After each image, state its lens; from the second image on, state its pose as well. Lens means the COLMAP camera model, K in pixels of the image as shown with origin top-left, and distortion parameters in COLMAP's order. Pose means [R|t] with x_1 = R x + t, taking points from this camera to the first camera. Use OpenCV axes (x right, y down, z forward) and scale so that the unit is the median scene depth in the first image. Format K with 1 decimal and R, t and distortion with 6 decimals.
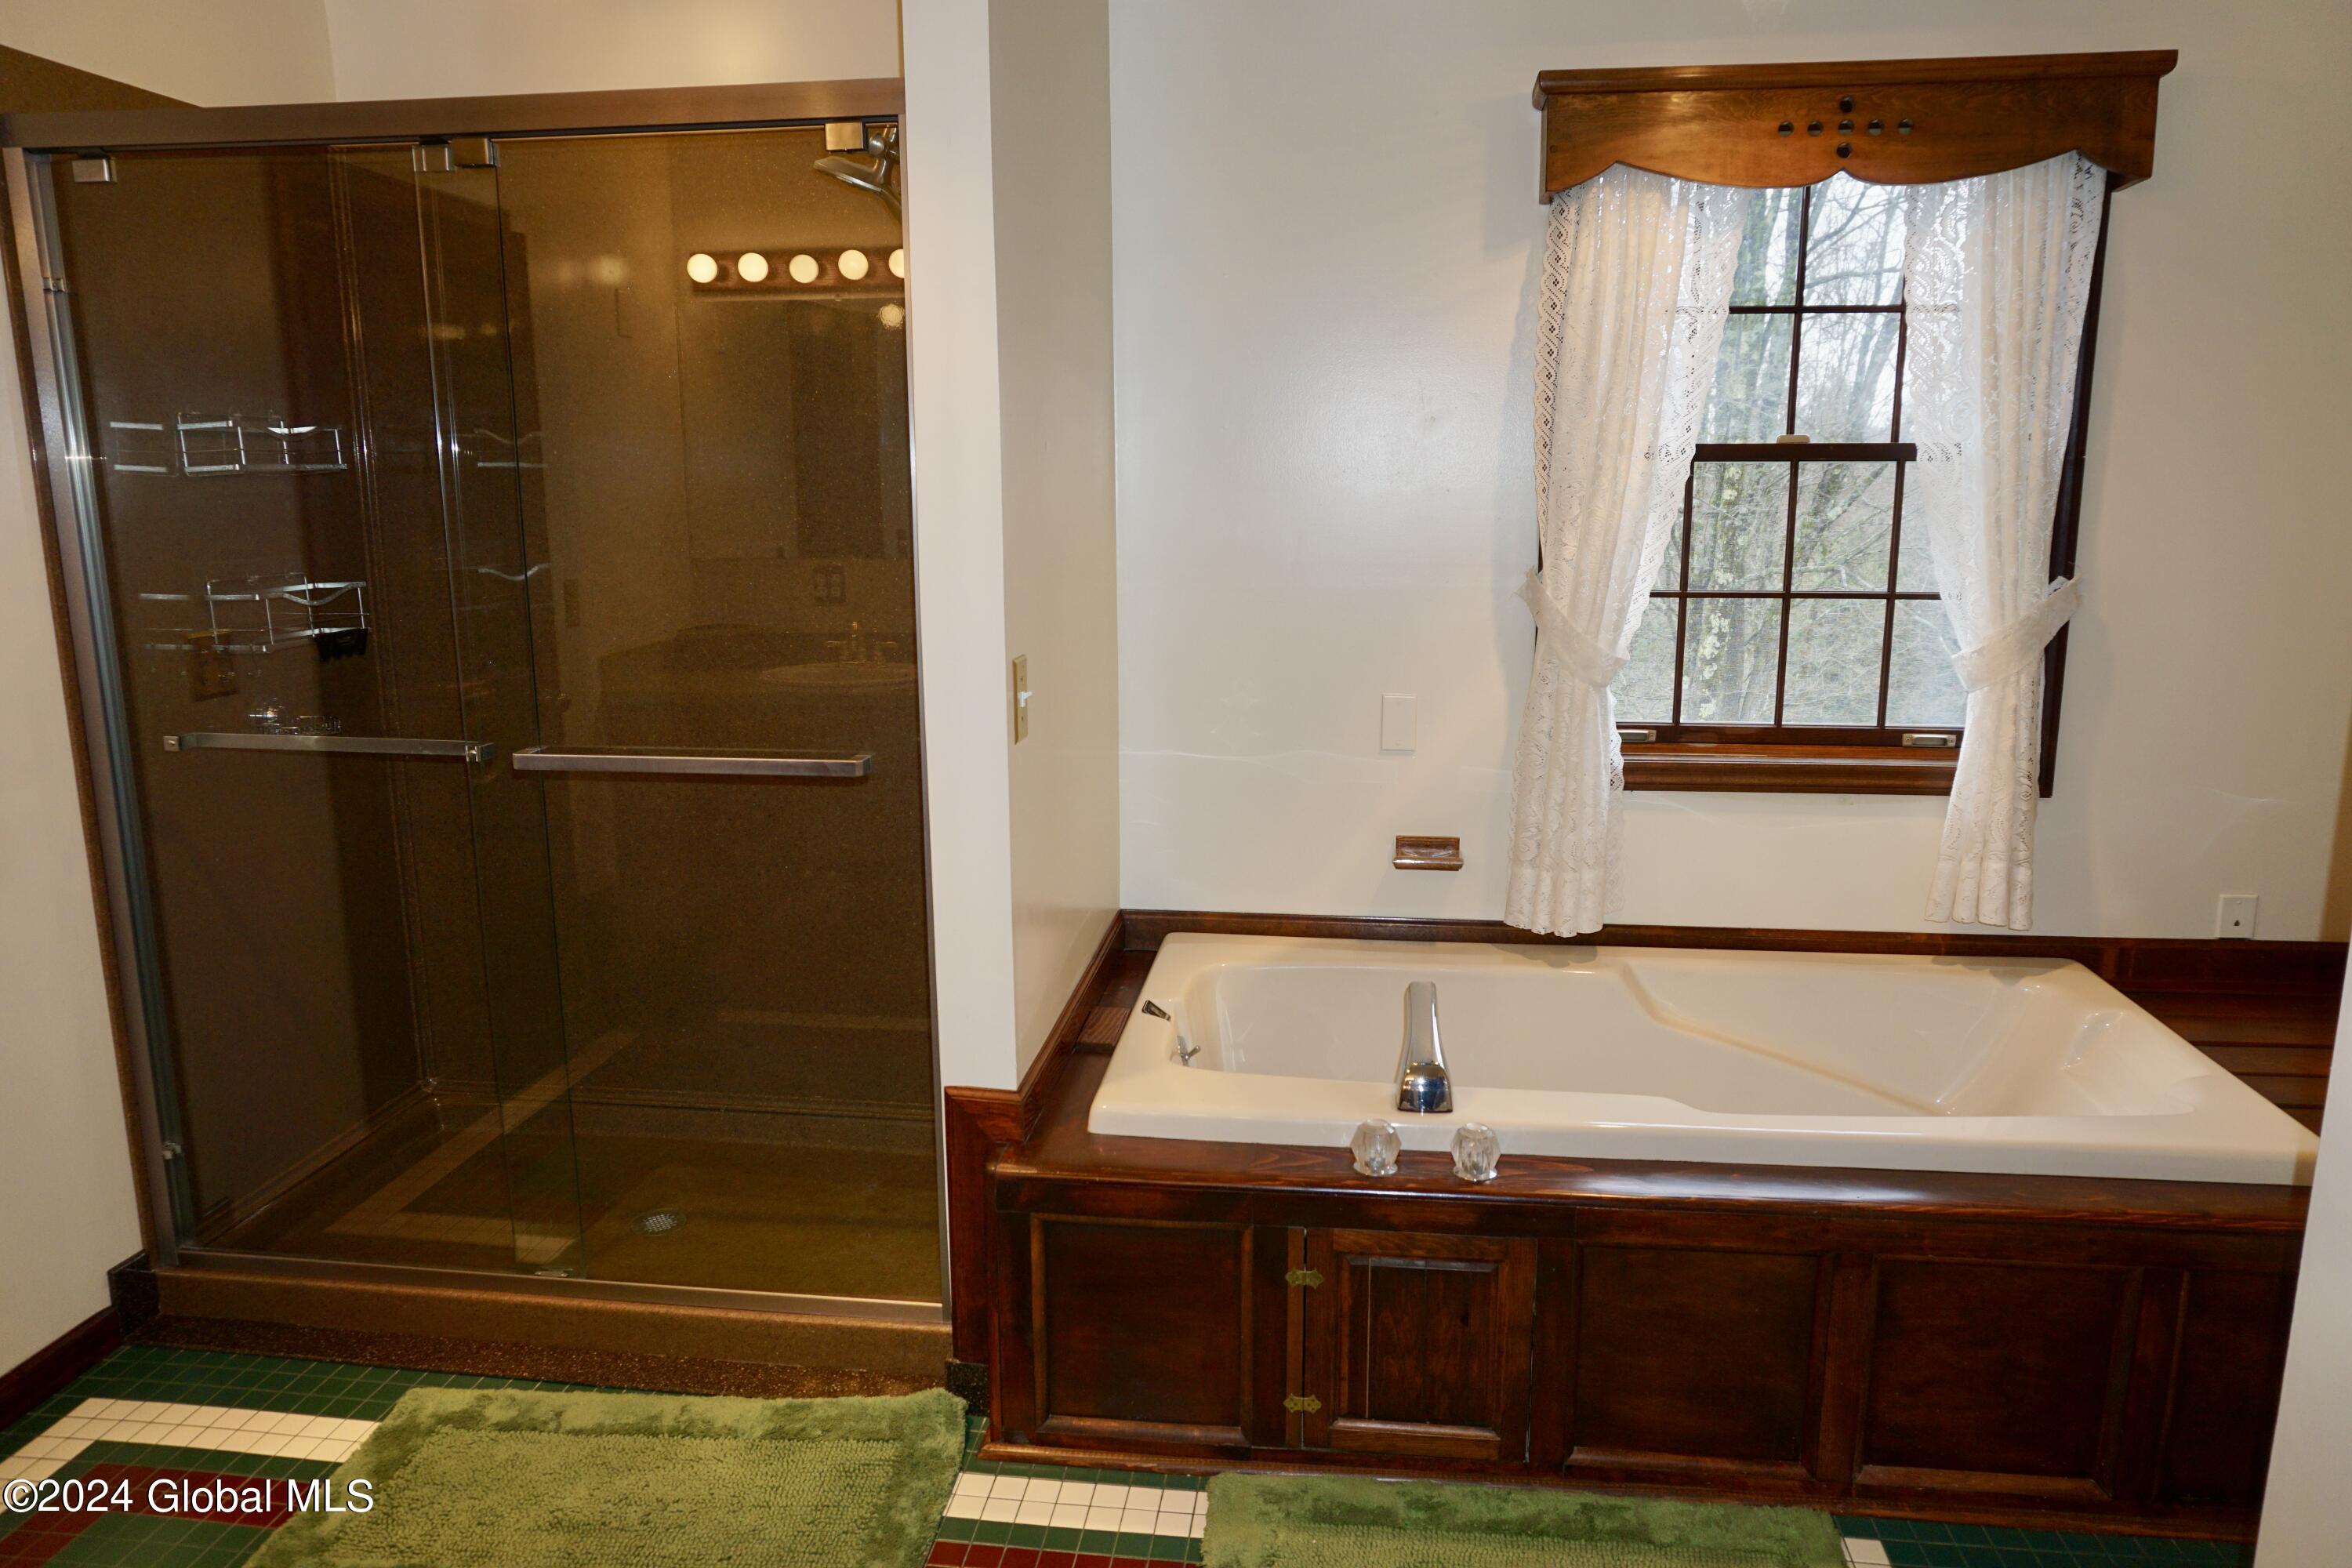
lens RADIAL K [[1564.6, 0, 1185.3], [0, 1564.6, 780.5], [0, 0, 1]] dist [-0.049023, 0.032148]
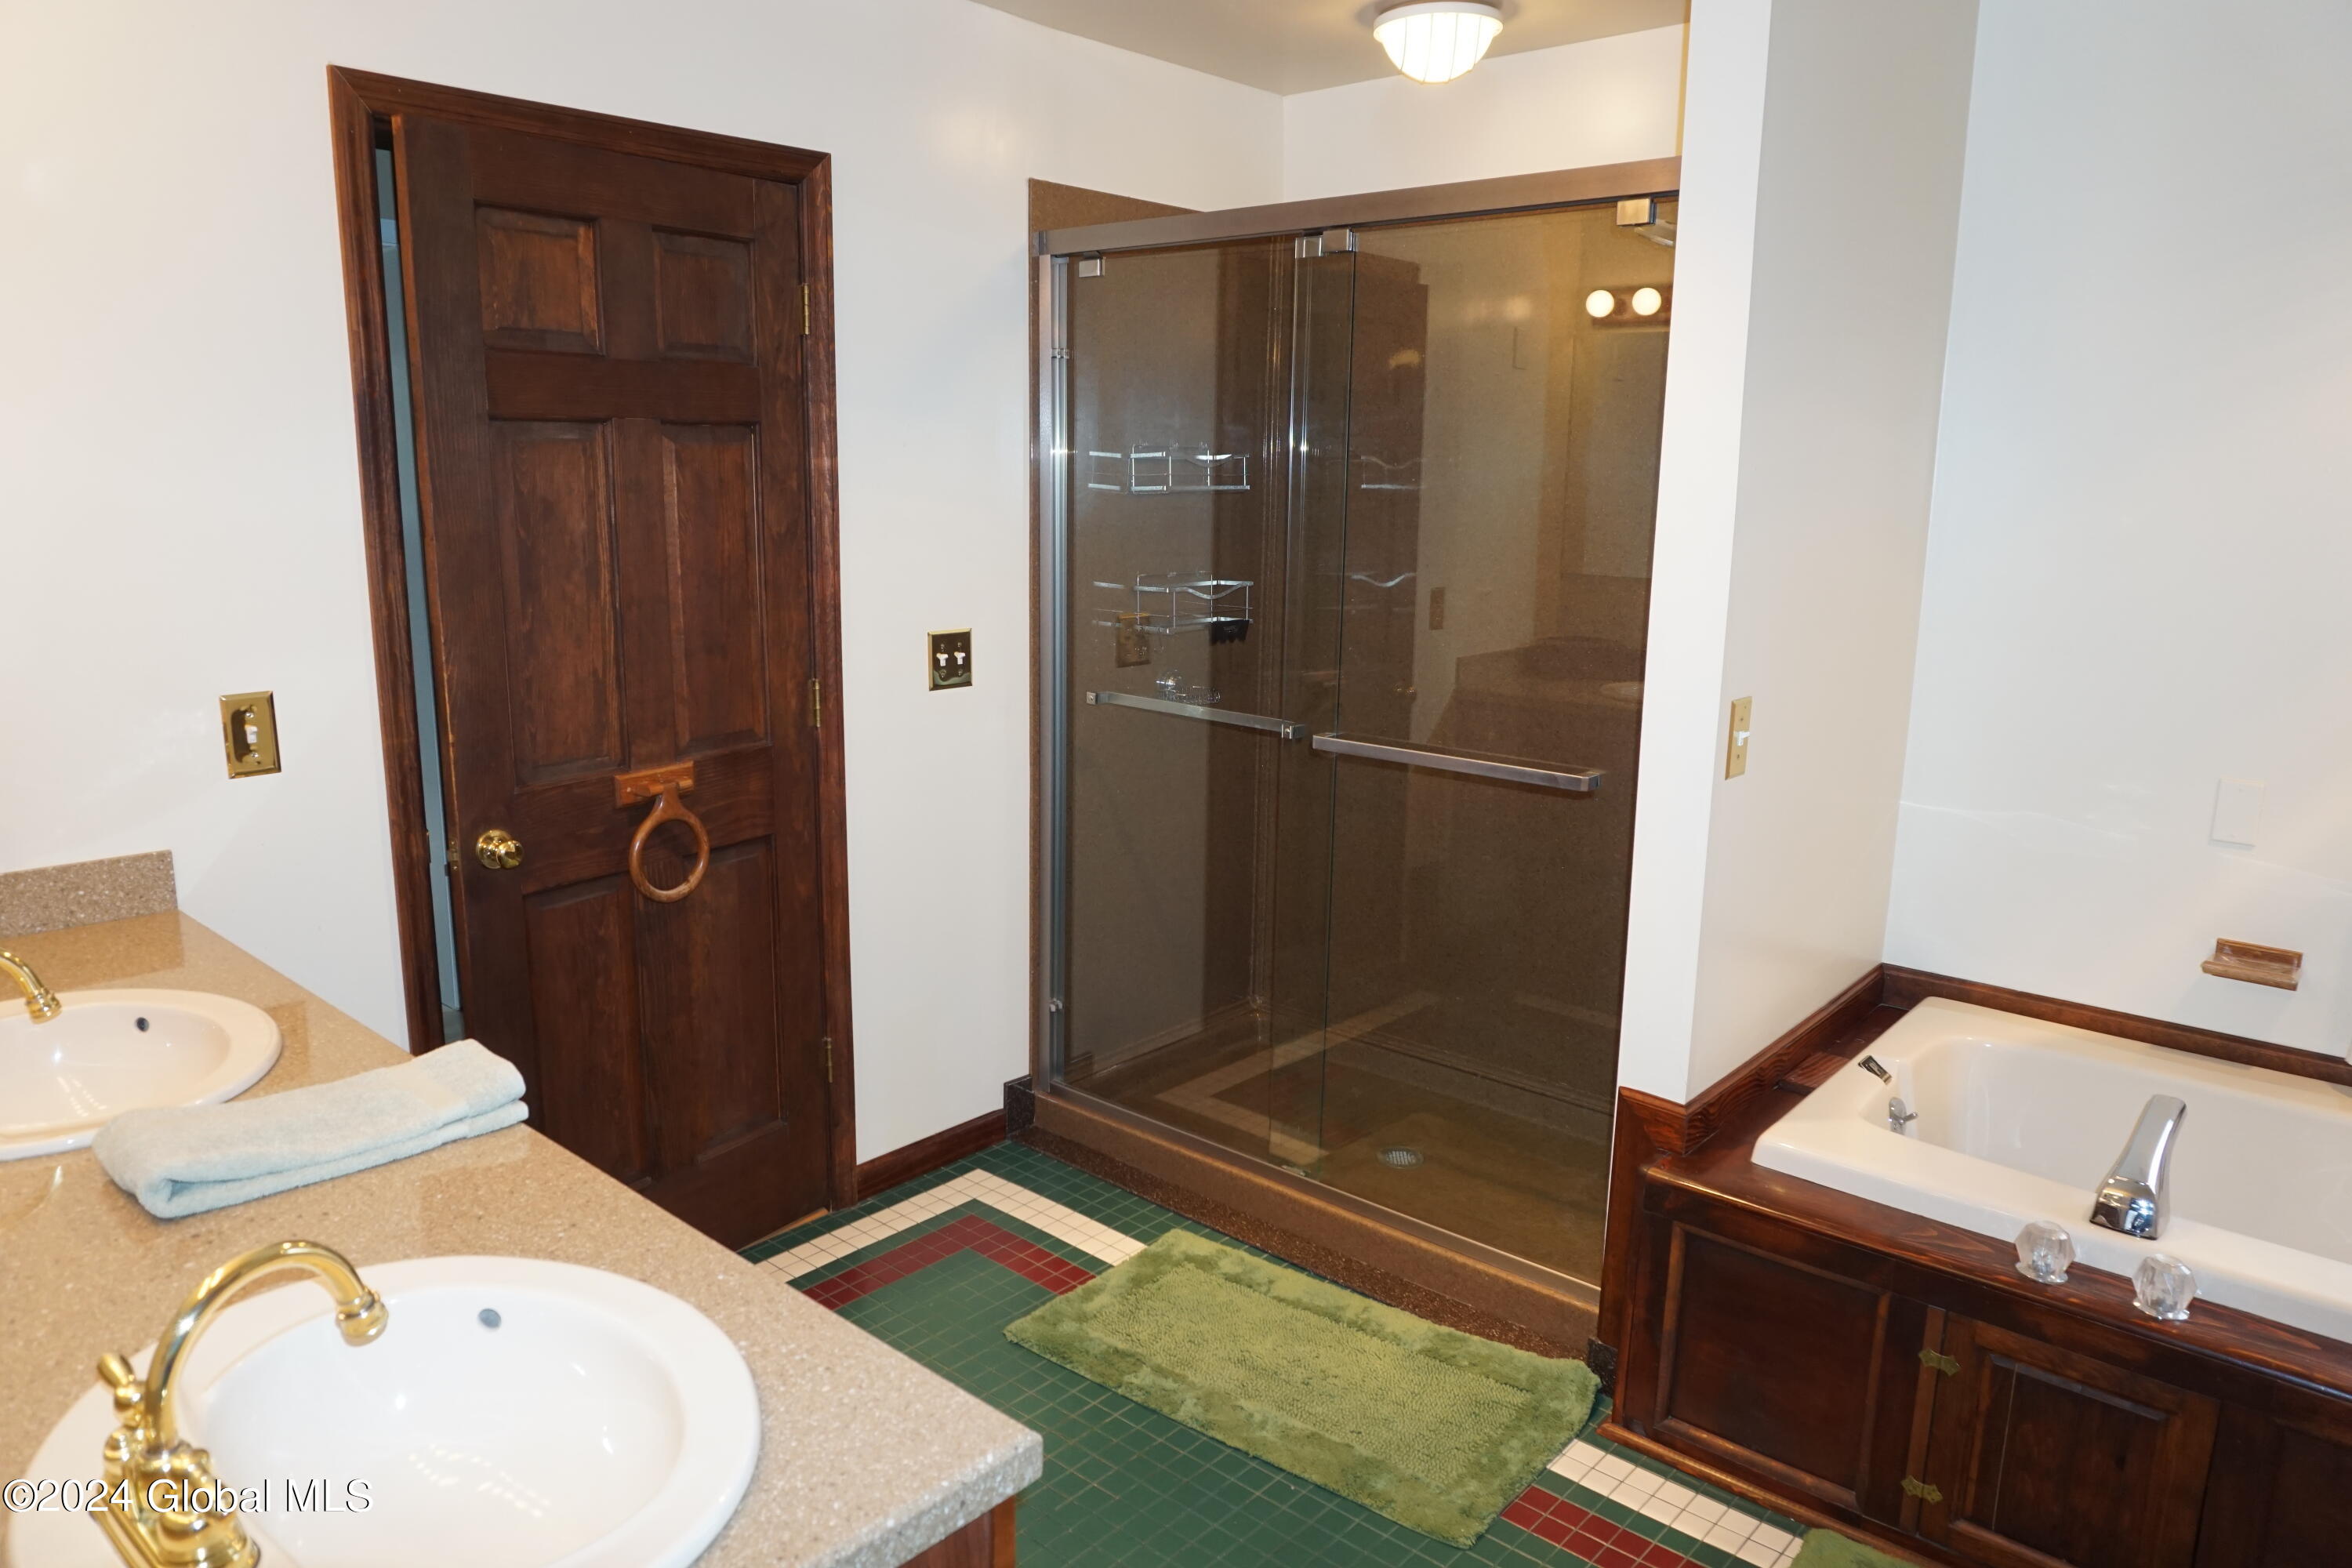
lens RADIAL K [[1564.6, 0, 1186.4], [0, 1564.6, 776.7], [0, 0, 1]] dist [-0.049023, 0.032148]
pose [[0.827634, 0.124878, -0.547200, 0.153789], [-0.127653, 0.991265, 0.033146, -0.012844], [0.546559, 0.042419, 0.836346, -0.070091]]
